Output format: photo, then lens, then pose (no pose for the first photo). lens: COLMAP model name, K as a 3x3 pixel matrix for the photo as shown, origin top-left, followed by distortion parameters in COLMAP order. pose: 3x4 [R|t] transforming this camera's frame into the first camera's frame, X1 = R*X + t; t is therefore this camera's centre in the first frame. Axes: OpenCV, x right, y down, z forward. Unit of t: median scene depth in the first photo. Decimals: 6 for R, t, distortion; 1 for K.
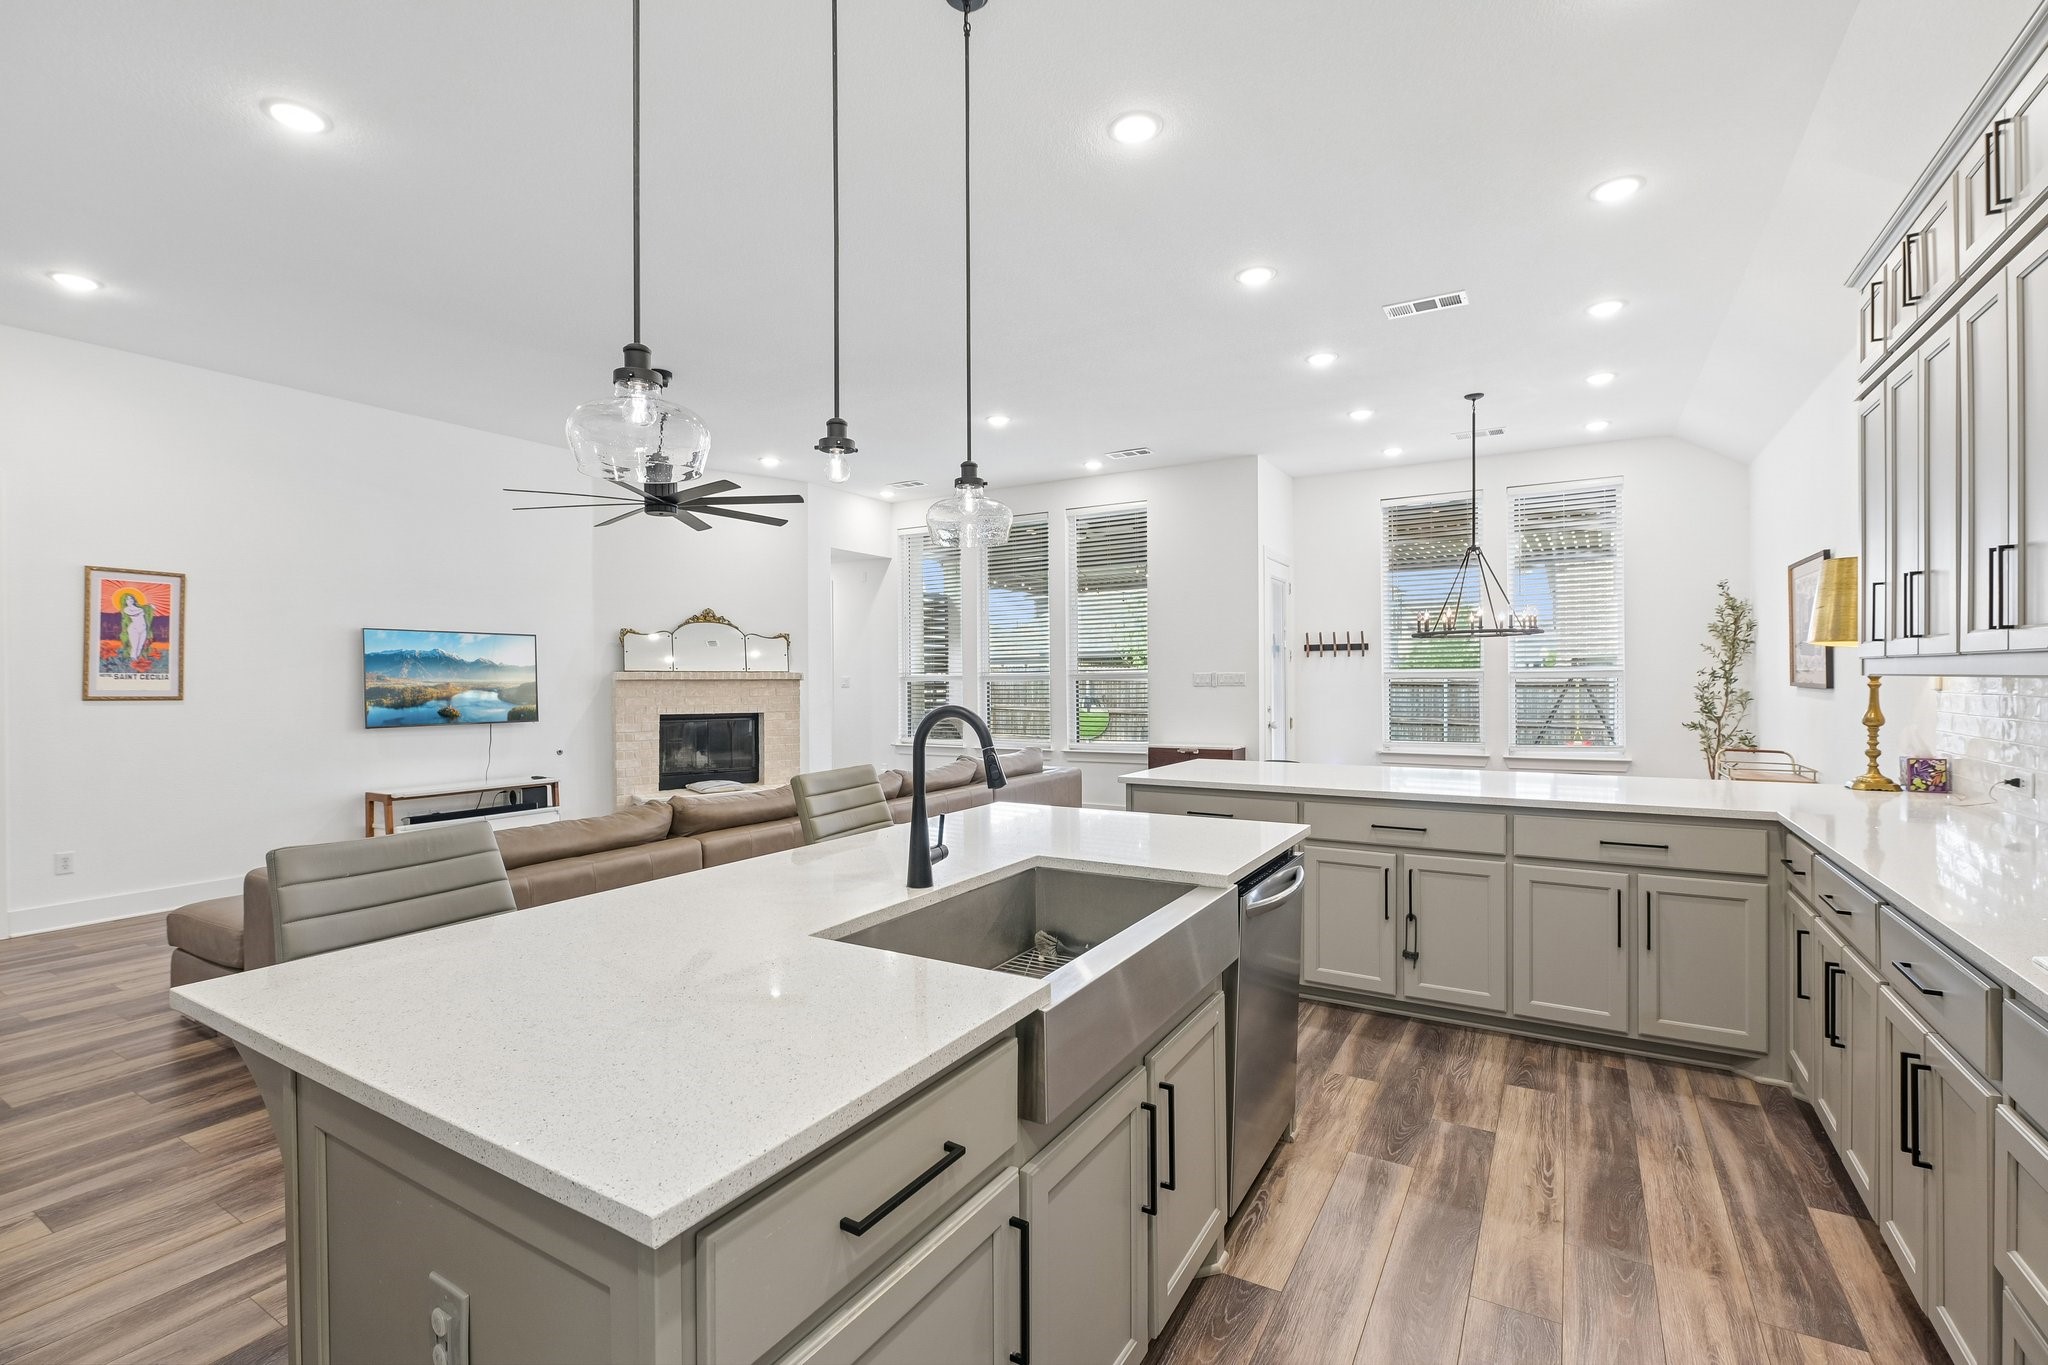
lens RADIAL K [[895.6, 0, 1022.1], [0, 895.6, 679.9], [0, 0, 1]] dist [-0.013050, -0.000514]
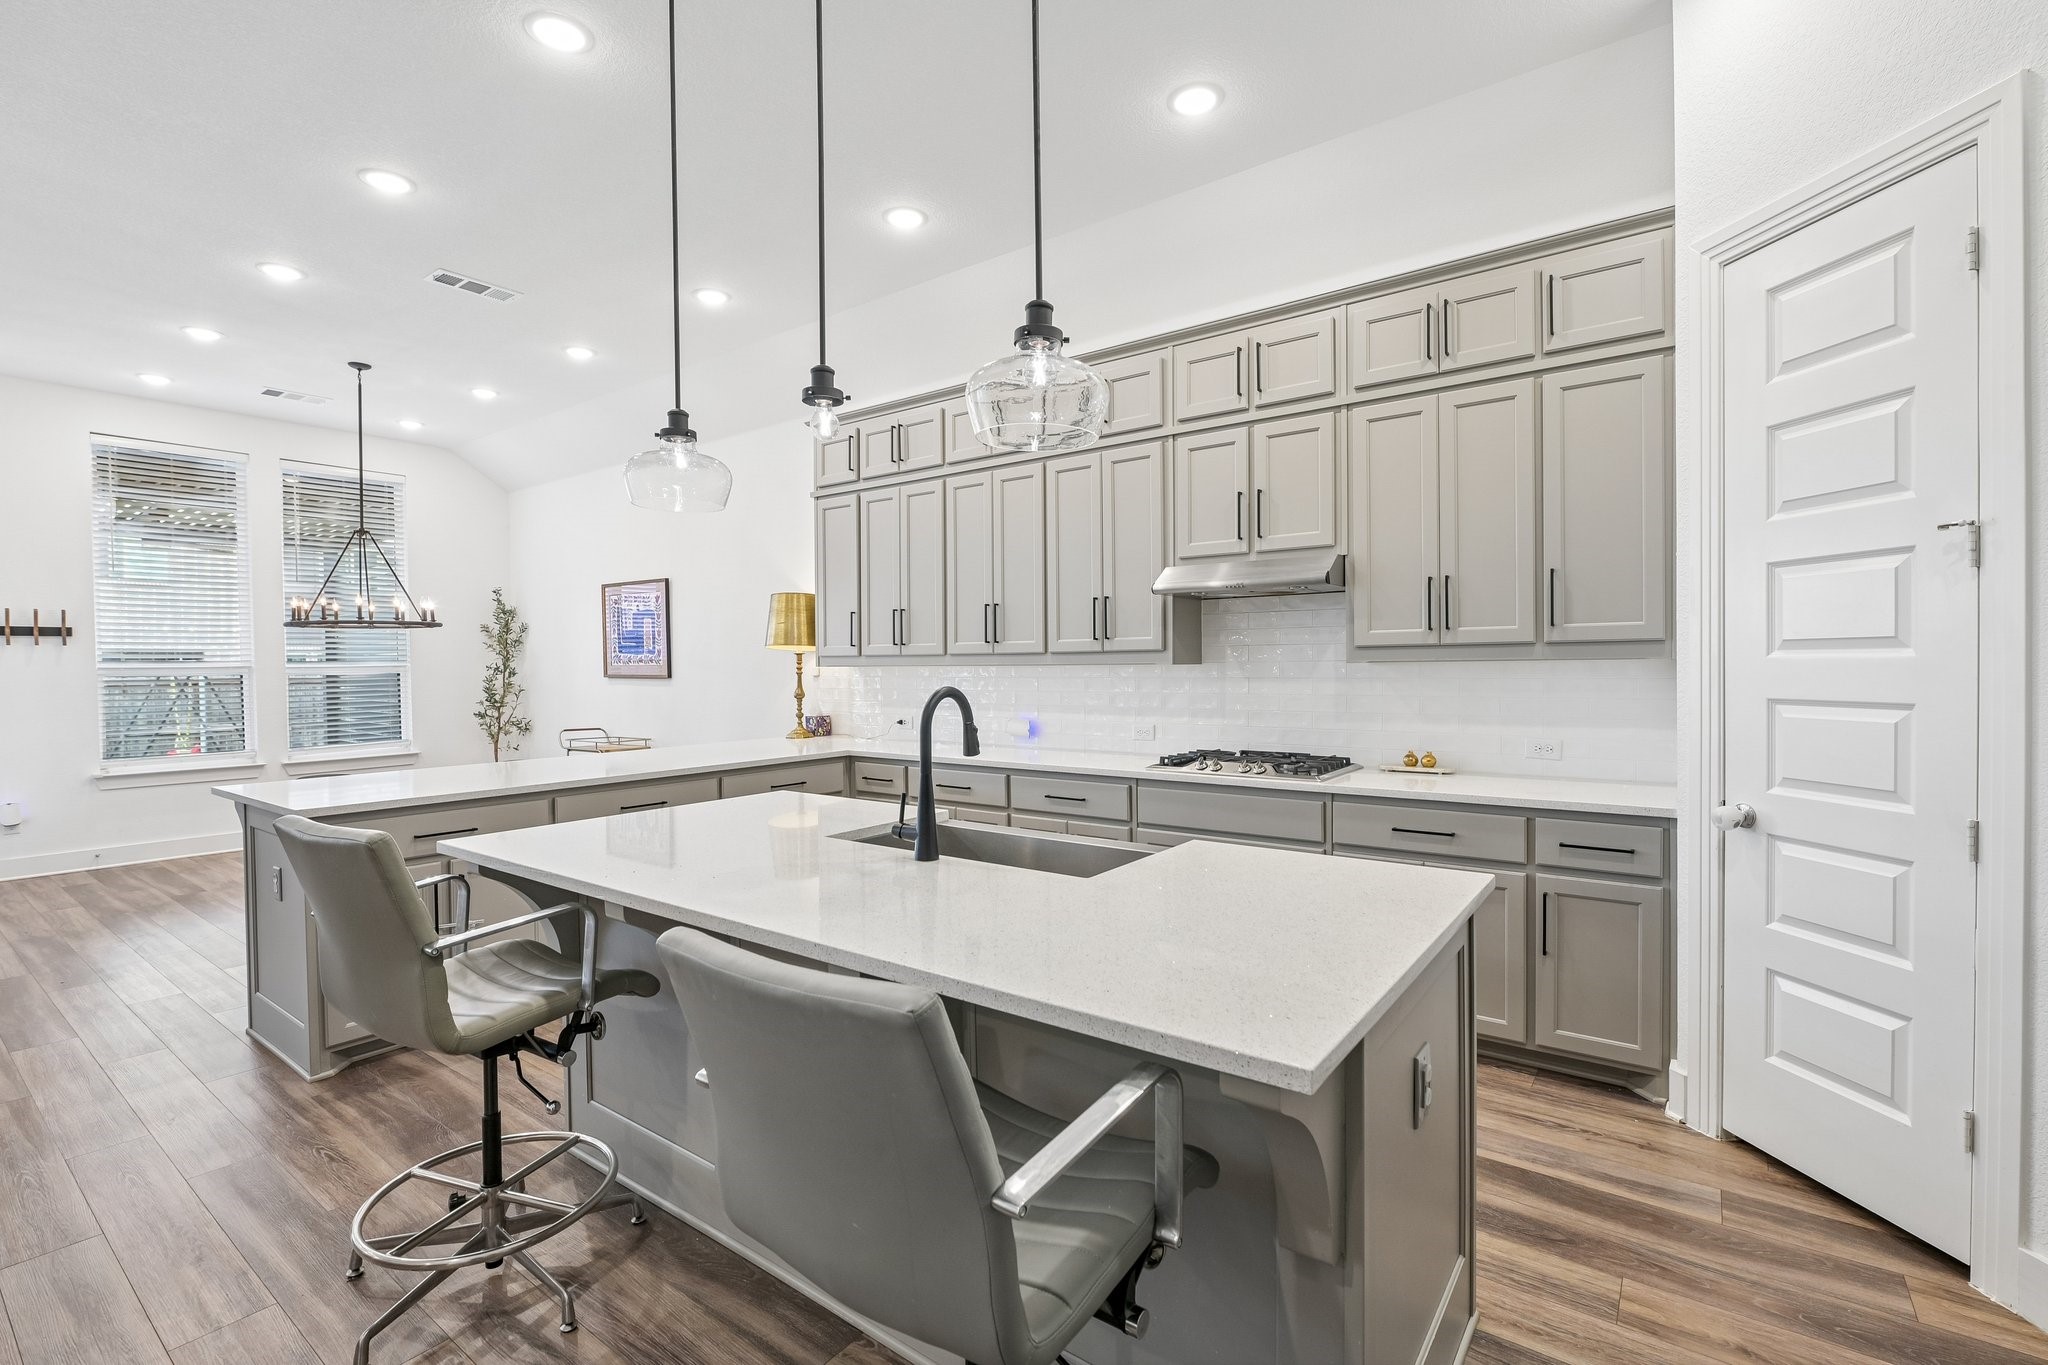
lens RADIAL K [[895.6, 0, 1044.7], [0, 895.6, 685.6], [0, 0, 1]] dist [-0.013050, -0.000514]
pose [[0.078699, -0.018646, 0.996724, -0.348896], [0.010930, 0.999781, 0.017840, 0.002303], [-0.996838, 0.009490, 0.078886, 0.226167]]
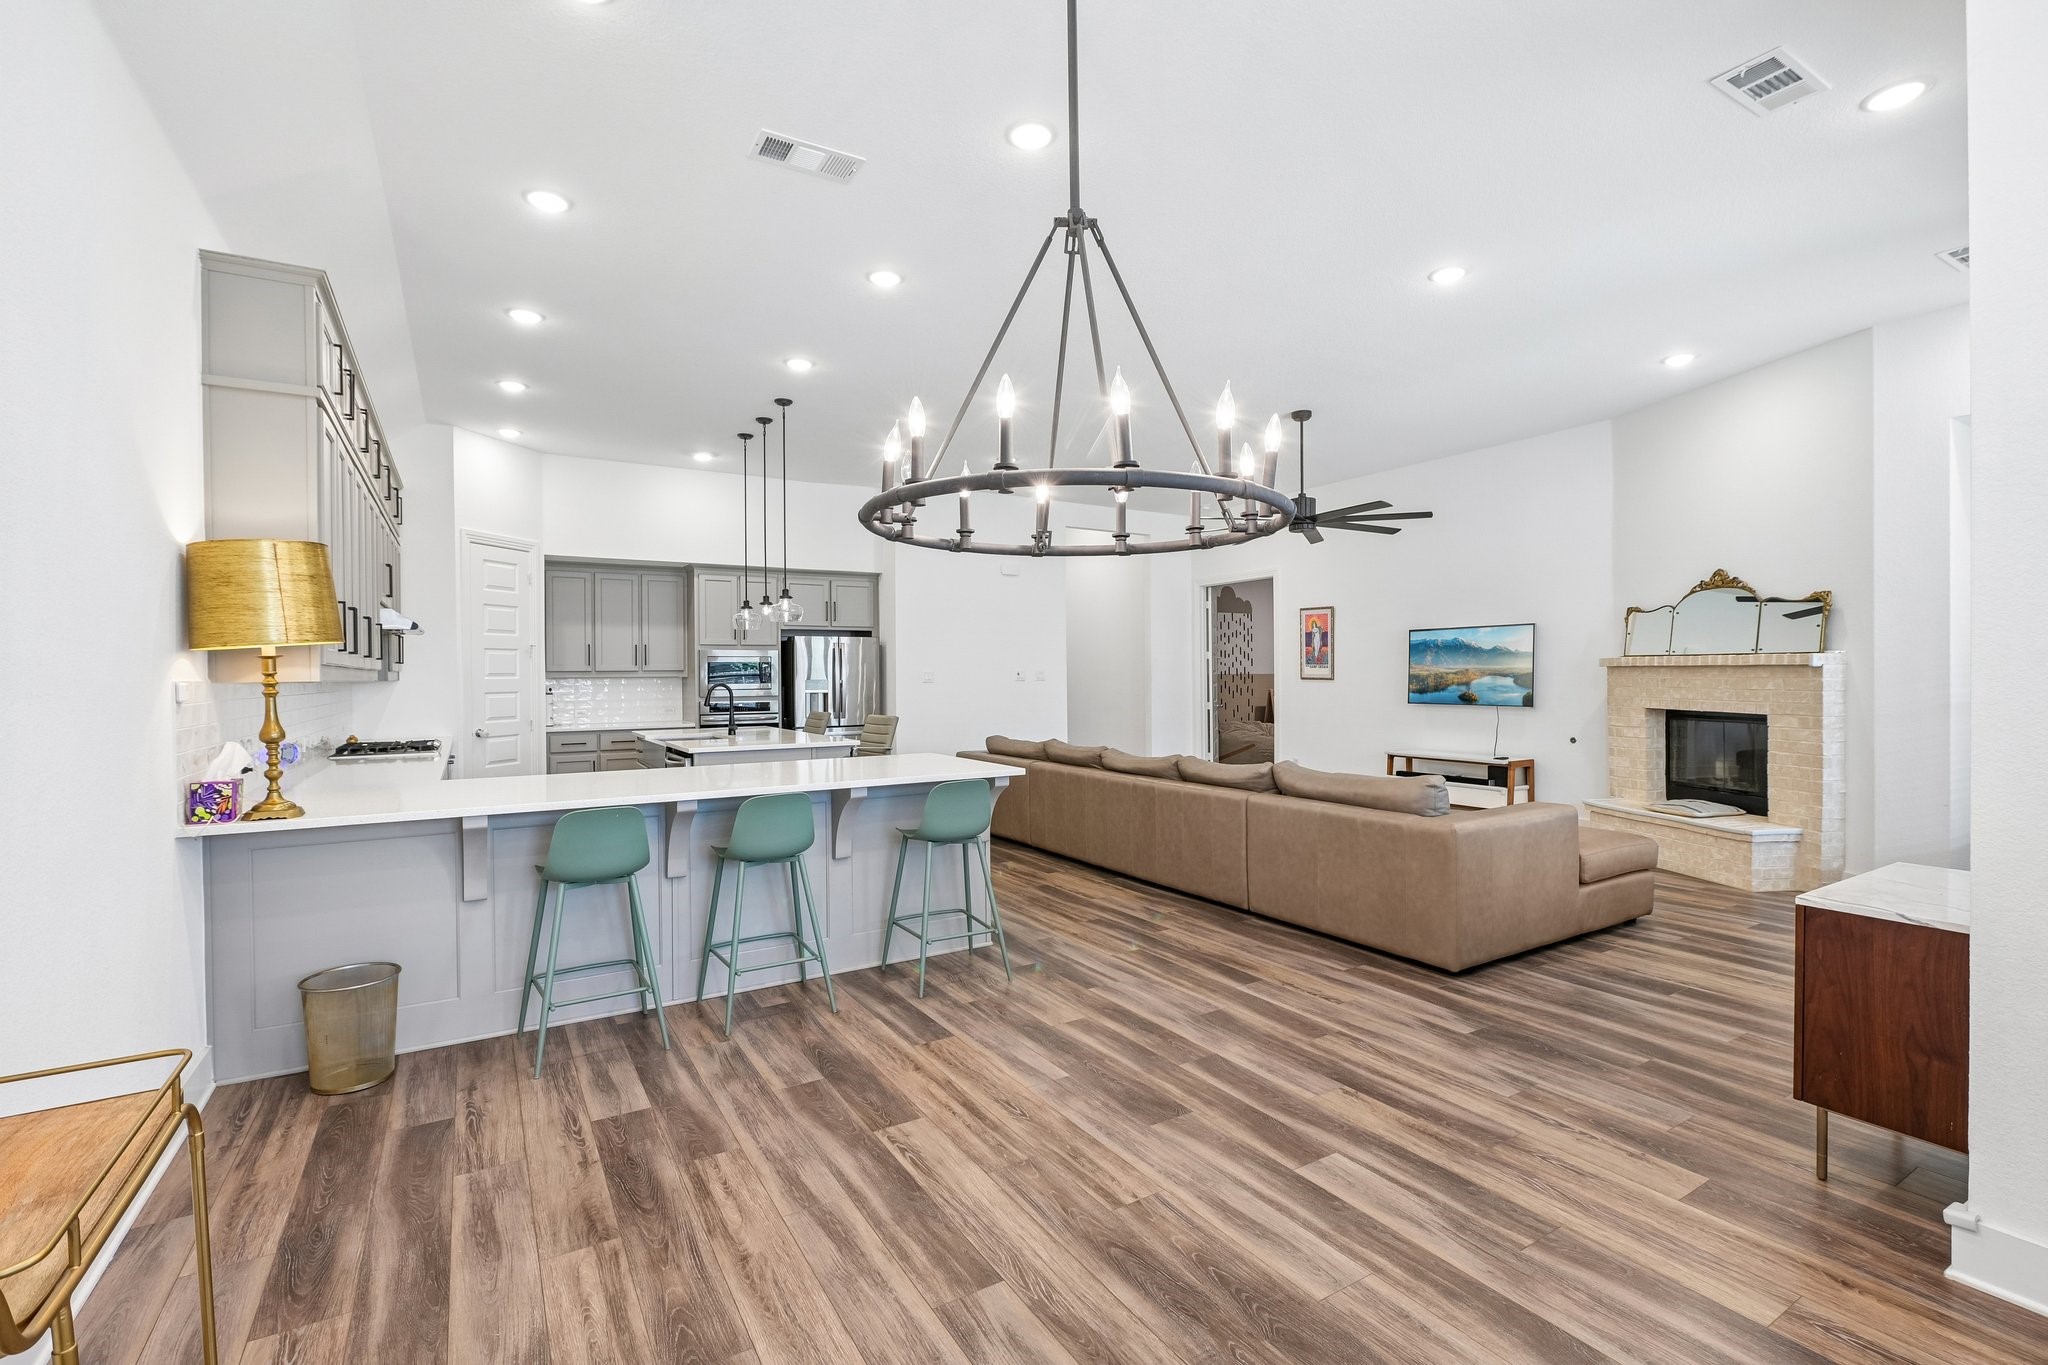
lens RADIAL K [[895.6, 0, 1027.7], [0, 895.6, 678.0], [0, 0, 1]] dist [-0.013050, -0.000514]
pose [[-0.462620, 0.014807, -0.886433, 0.741465], [0.011445, 0.999877, 0.010729, -0.005349], [0.886483, -0.005182, -0.462733, 1.099984]]
